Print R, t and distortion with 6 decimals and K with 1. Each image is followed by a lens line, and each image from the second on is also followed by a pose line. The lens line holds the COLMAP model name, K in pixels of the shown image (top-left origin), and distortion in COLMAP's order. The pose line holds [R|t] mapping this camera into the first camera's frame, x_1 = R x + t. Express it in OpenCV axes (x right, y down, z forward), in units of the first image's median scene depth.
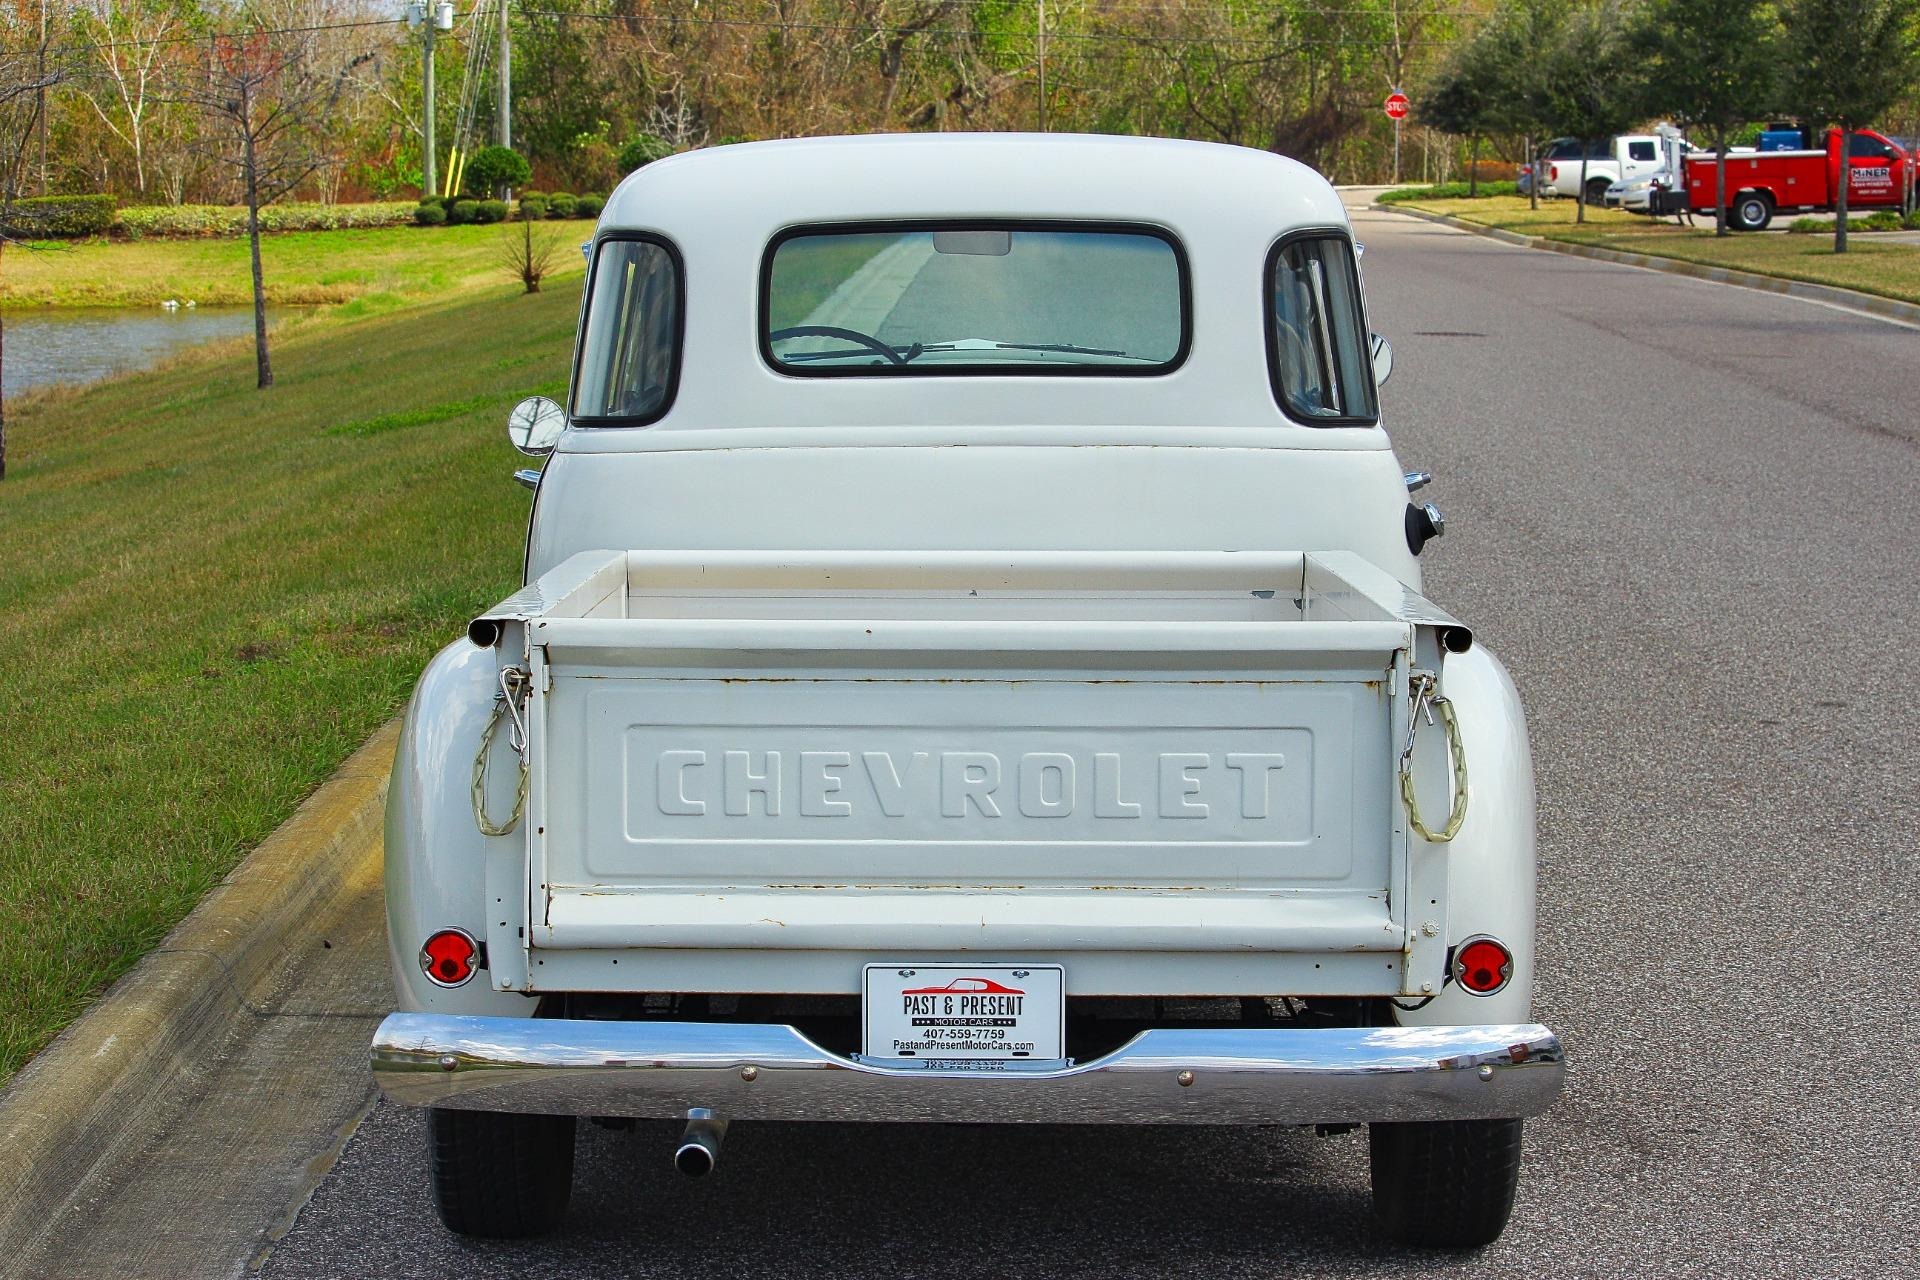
lens RADIAL K [[4937.7, 0, 965.3], [0, 4937.7, 559.0], [0, 0, 1]] dist [-0.387251, -0.447275]
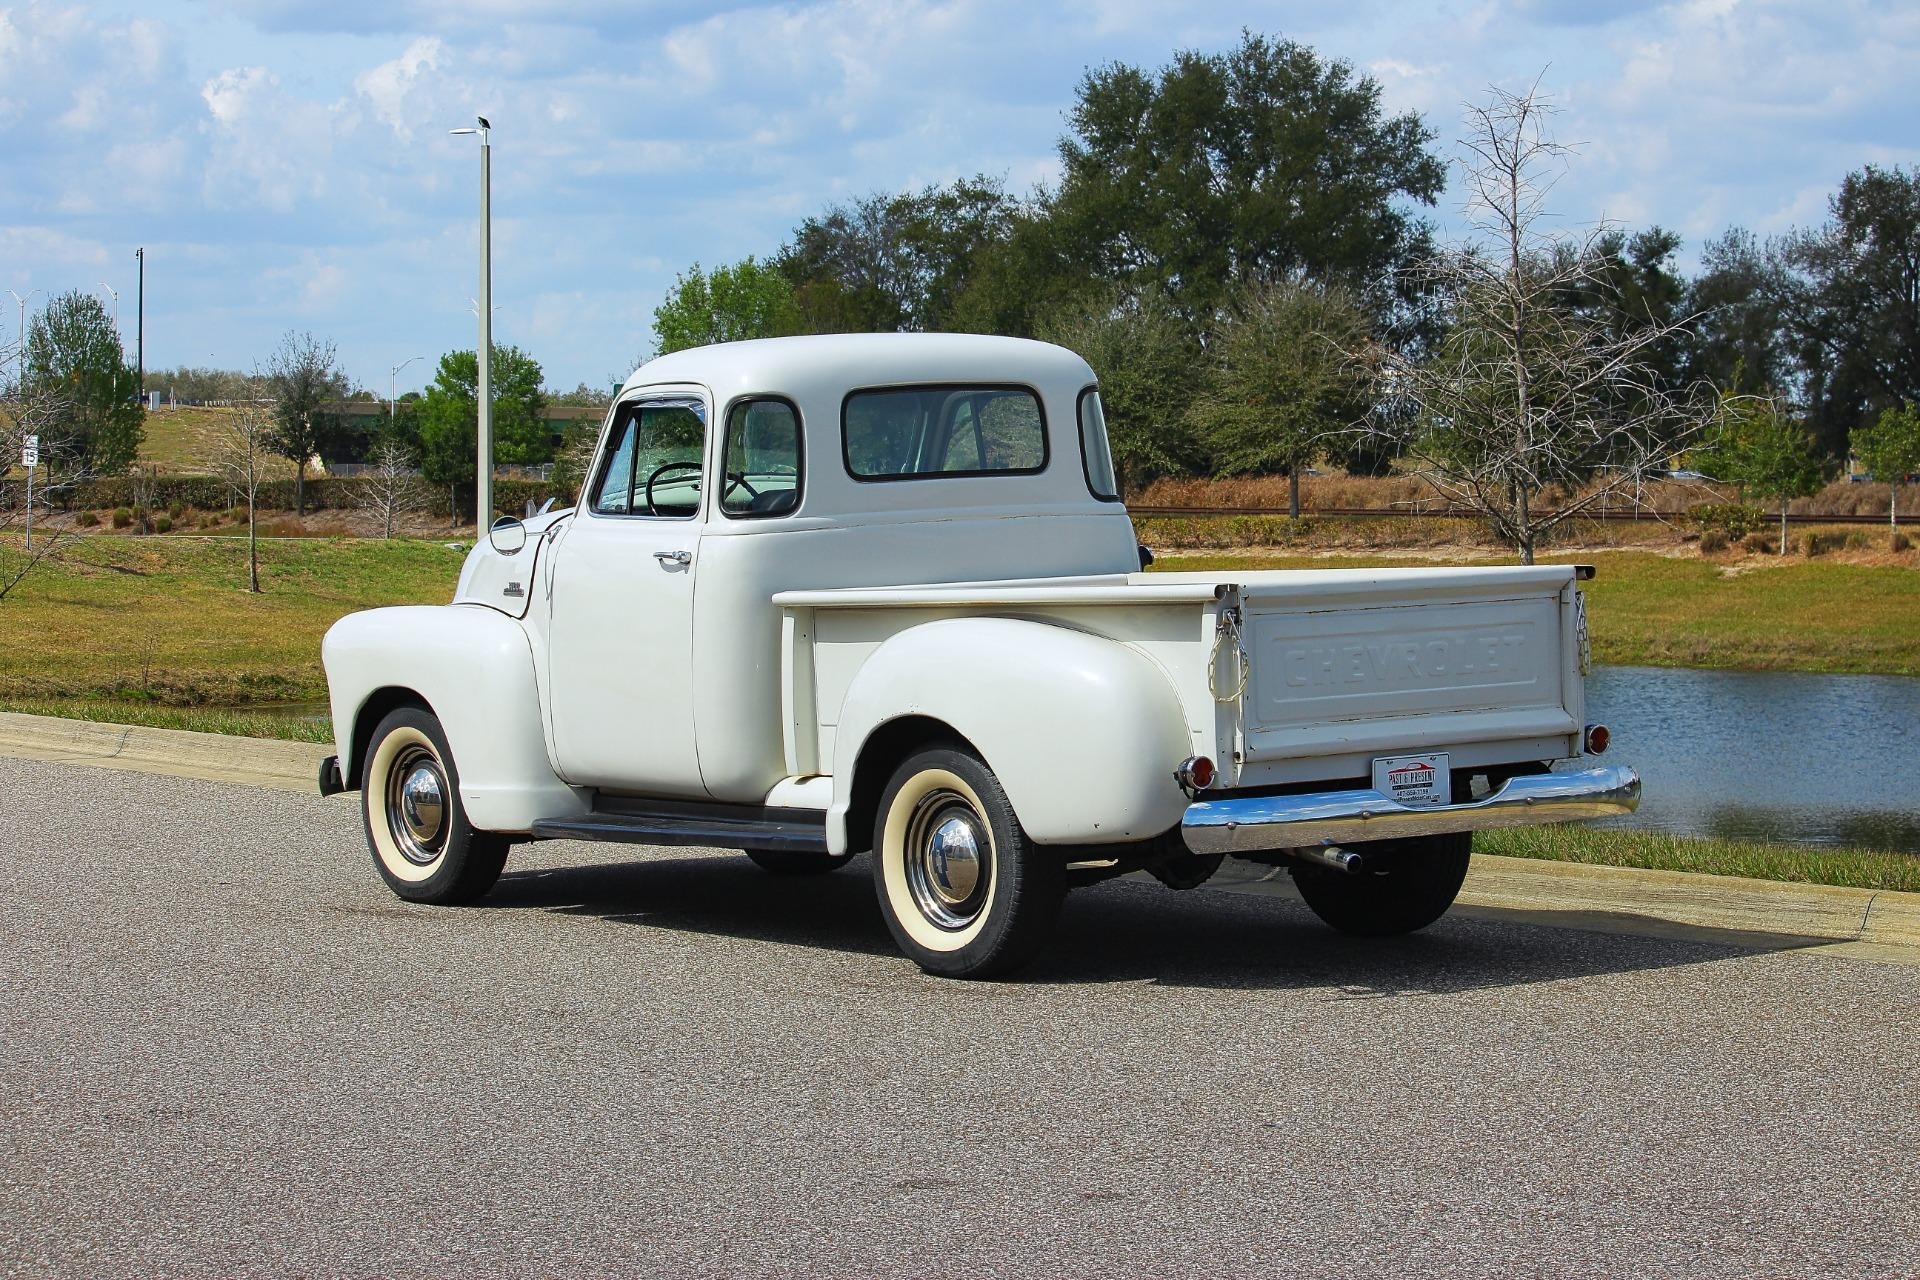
lens RADIAL K [[4934.4, 0, 959.0], [0, 4934.4, 576.5], [0, 0, 1]] dist [-0.337980, -0.874752]
pose [[0.781656, -0.043725, 0.622176, -0.415767], [0.074472, 0.996946, -0.023498, 0.014231], [-0.619248, 0.064702, 0.782525, -0.120677]]
